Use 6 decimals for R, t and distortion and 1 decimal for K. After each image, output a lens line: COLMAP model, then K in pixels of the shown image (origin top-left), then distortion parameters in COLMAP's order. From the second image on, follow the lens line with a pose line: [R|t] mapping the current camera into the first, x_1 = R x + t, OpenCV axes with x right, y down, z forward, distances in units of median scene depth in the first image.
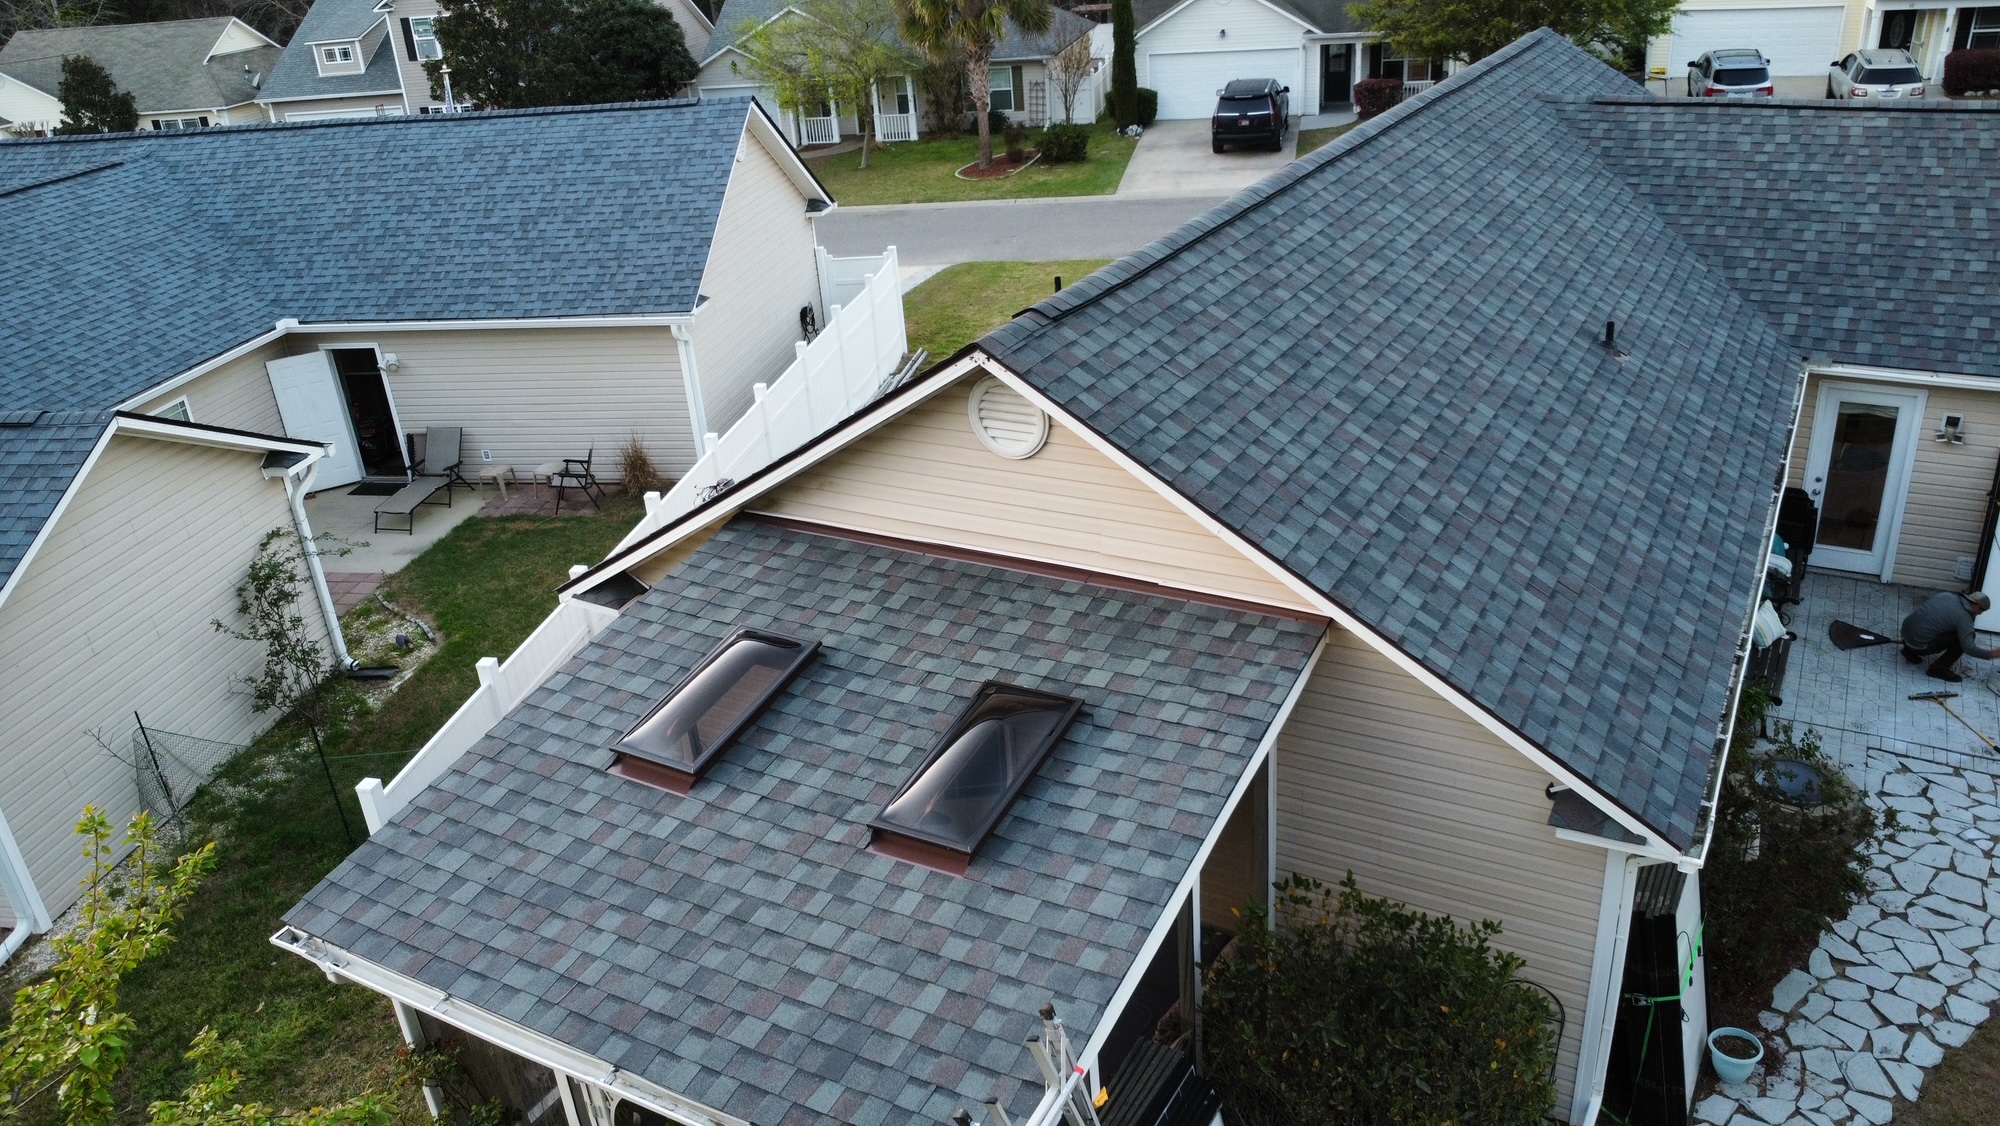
lens RADIAL K [[1445.4, 0, 994.8], [0, 1445.4, 566.1], [0, 0, 1]] dist [-0.030266, 0.002887]
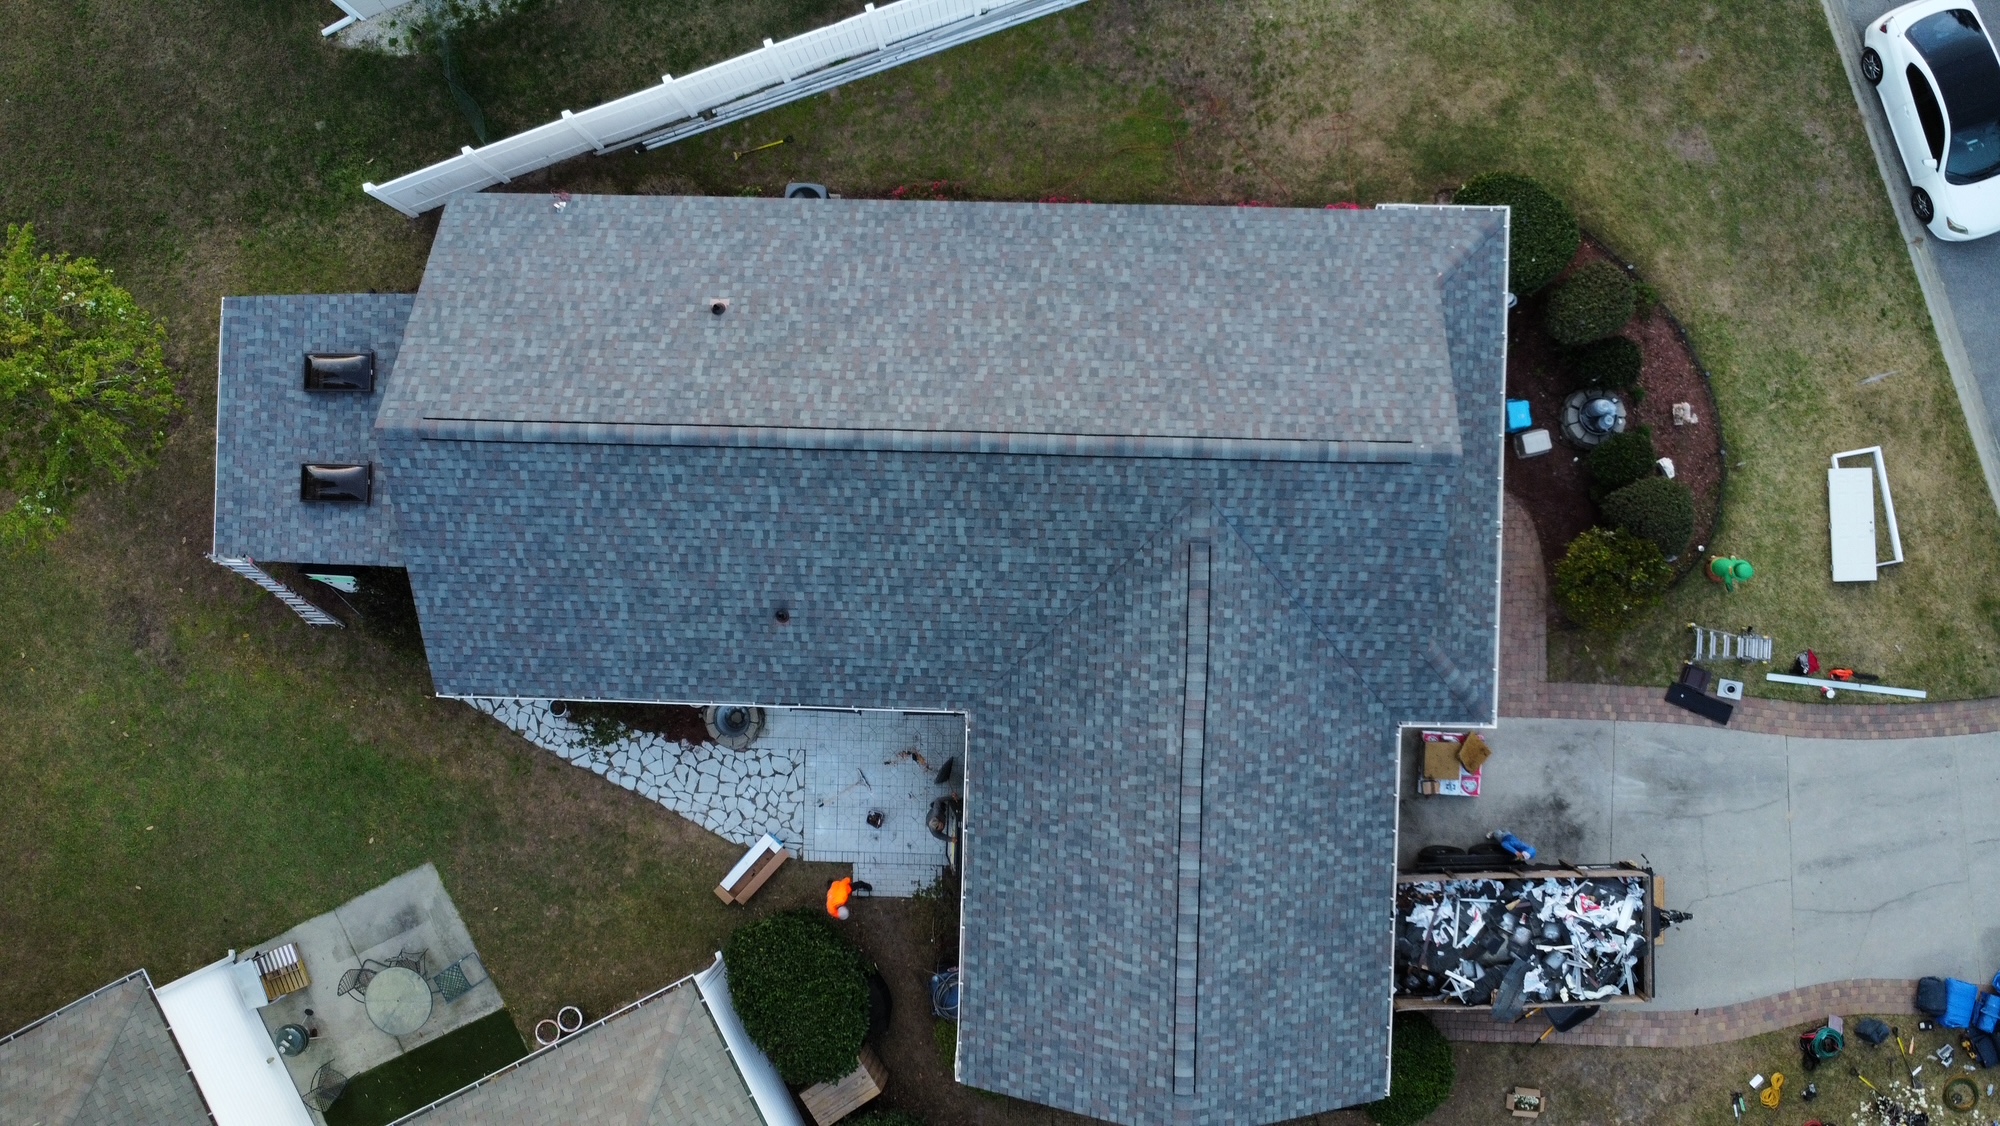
lens RADIAL K [[1445.4, 0, 997.2], [0, 1445.4, 568.4], [0, 0, 1]] dist [-0.030266, 0.002887]
pose [[0.480296, 0.875874, 0.046476, 0.361187], [-0.365500, 0.151696, 0.918367, -1.666762], [0.797324, -0.458075, 0.392991, 0.452047]]
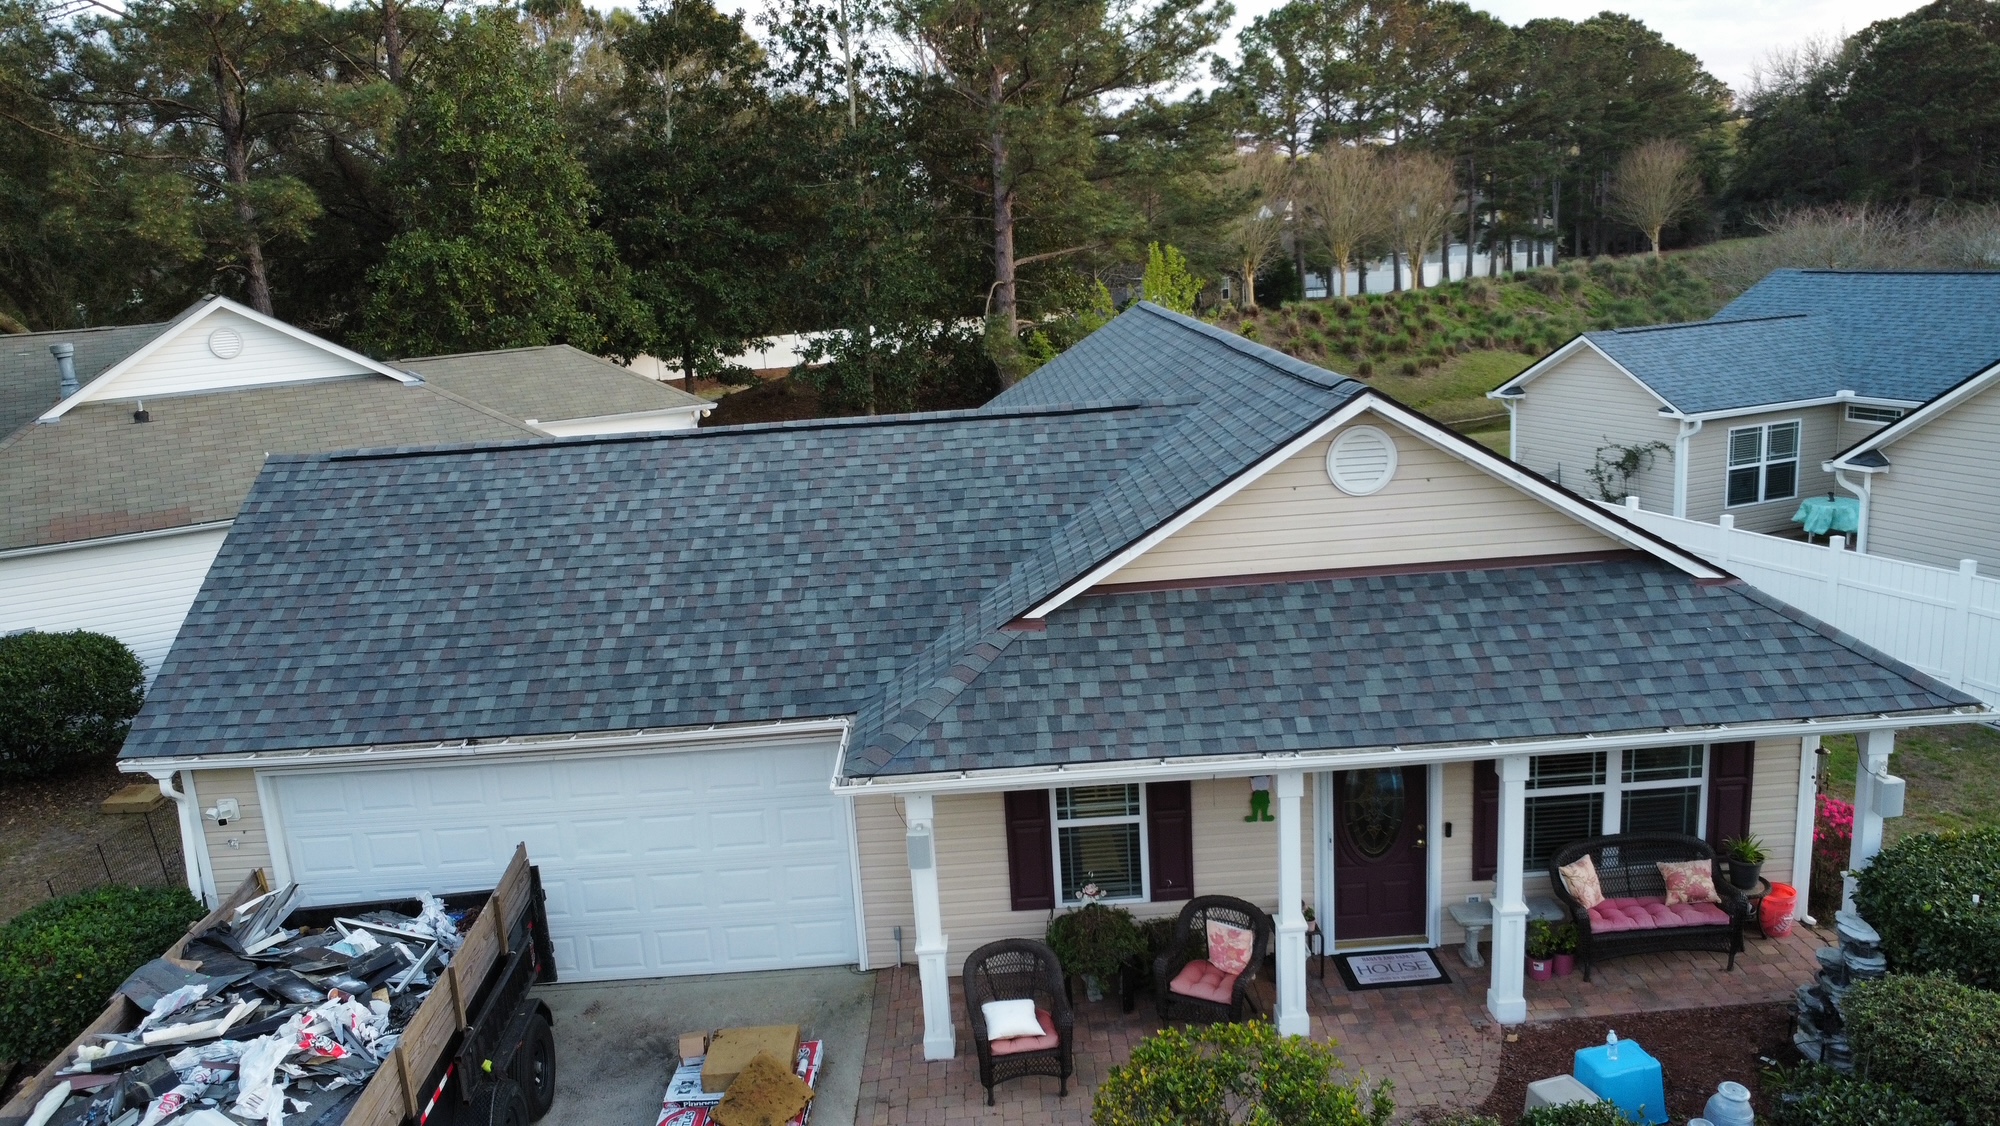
lens RADIAL K [[1445.4, 0, 1010.3], [0, 1445.4, 564.2], [0, 0, 1]] dist [-0.030266, 0.002887]
pose [[-0.846195, 0.234762, -0.478373, 1.095426], [-0.109381, 0.802085, 0.587107, -0.879068], [0.521526, 0.549132, -0.653042, 1.890184]]
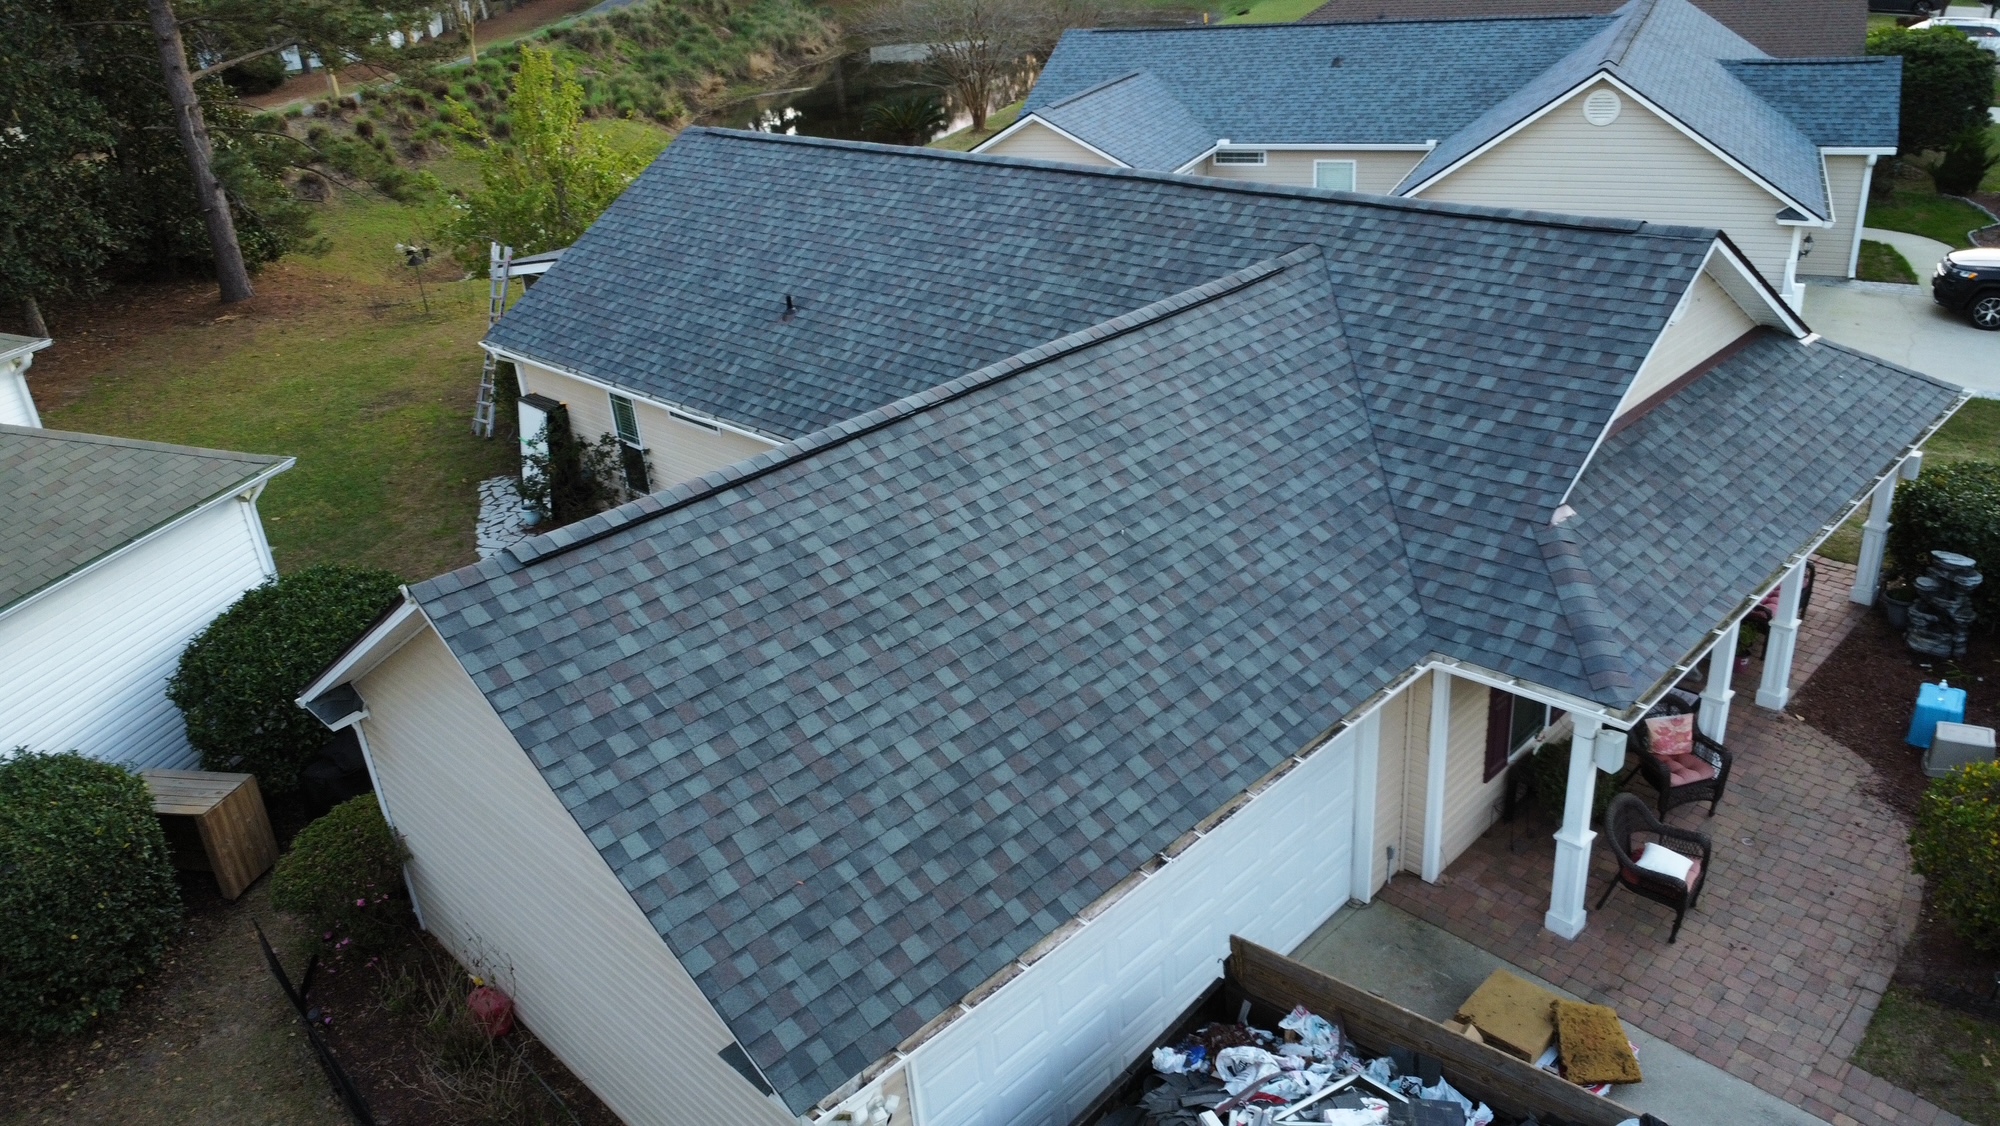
lens RADIAL K [[1445.4, 0, 1002.0], [0, 1445.4, 569.0], [0, 0, 1]] dist [-0.030266, 0.002887]
pose [[-0.253443, 0.501052, -0.827474, 1.469577], [-0.320073, 0.763786, 0.560521, -0.716523], [0.912863, 0.406913, -0.033203, 1.161132]]
